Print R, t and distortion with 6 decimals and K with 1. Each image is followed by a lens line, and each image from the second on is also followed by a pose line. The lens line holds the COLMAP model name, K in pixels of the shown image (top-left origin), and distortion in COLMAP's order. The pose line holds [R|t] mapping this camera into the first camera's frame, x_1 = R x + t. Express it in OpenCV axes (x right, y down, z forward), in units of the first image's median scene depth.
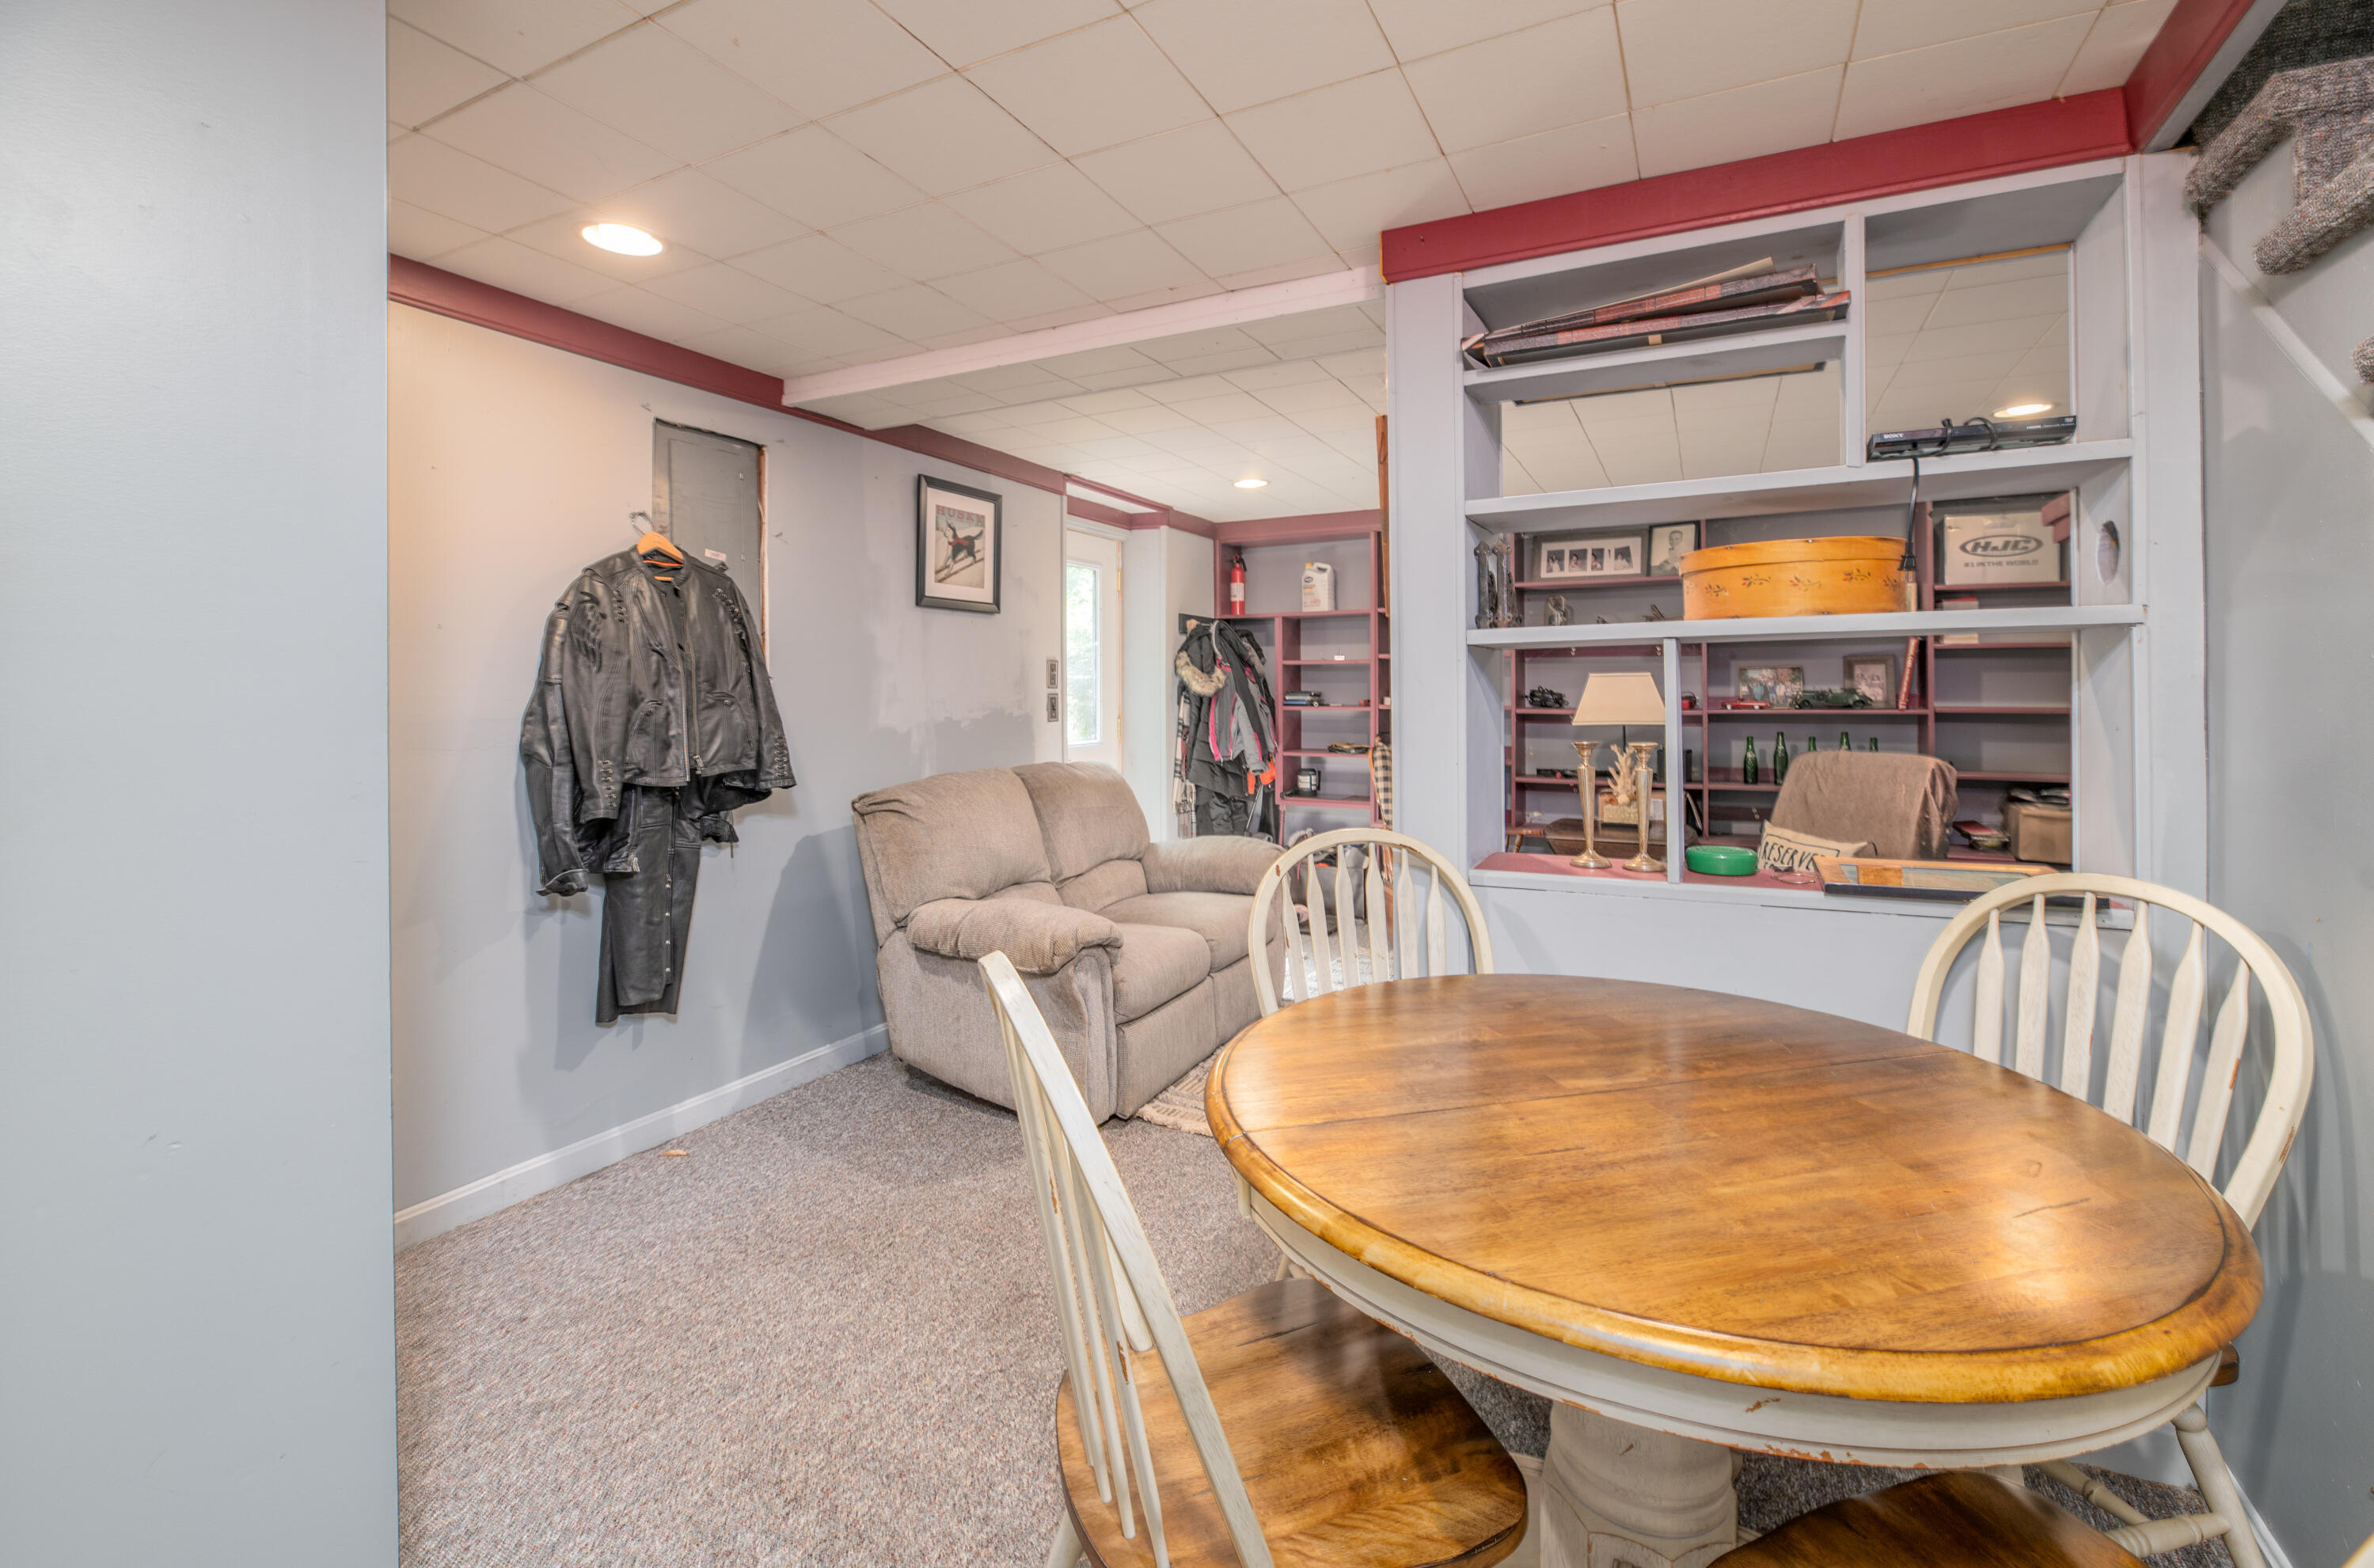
lens RADIAL K [[993.0, 0, 1190.0], [0, 993.0, 765.8], [0, 0, 1]] dist [-0.000981, -0.003555]
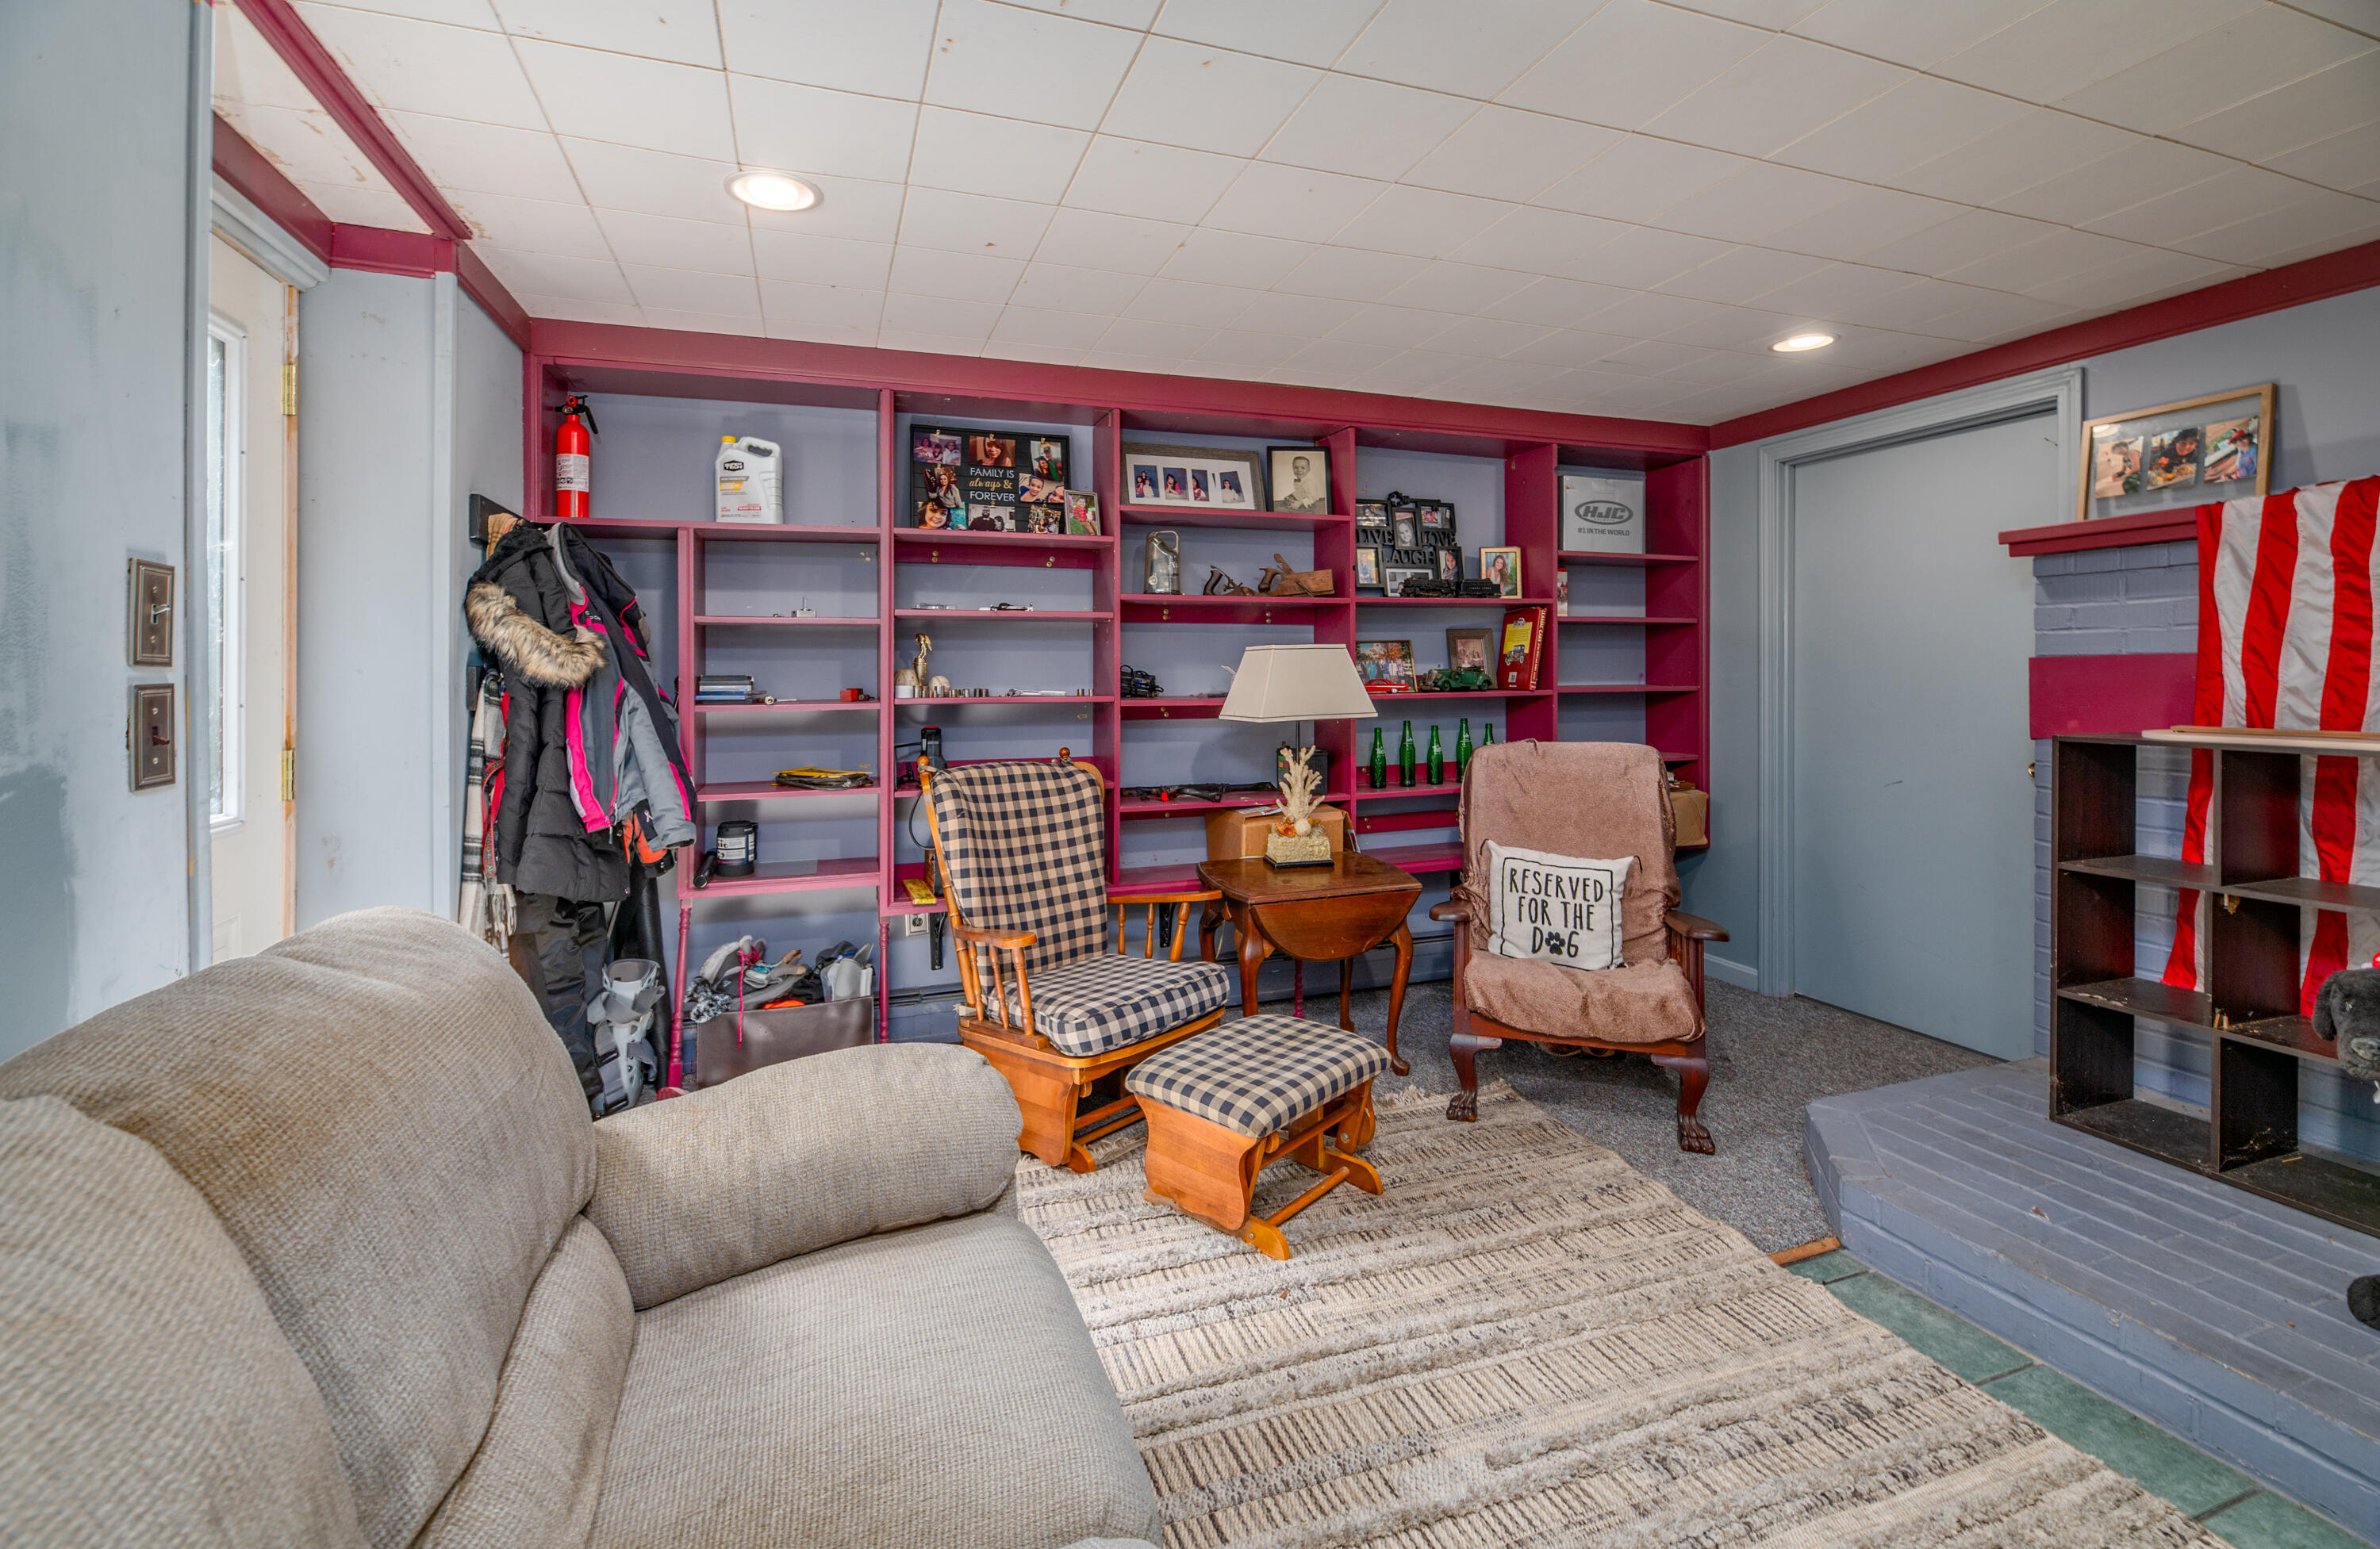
lens RADIAL K [[1024.5, 0, 1187.7], [0, 1024.5, 688.8], [0, 0, 1]] dist [0.000145, -0.000024]
pose [[0.694575, -0.016036, 0.719242, -0.118409], [0.062221, 0.997344, -0.037851, -0.036323], [-0.716725, 0.071043, 0.693728, 0.502173]]
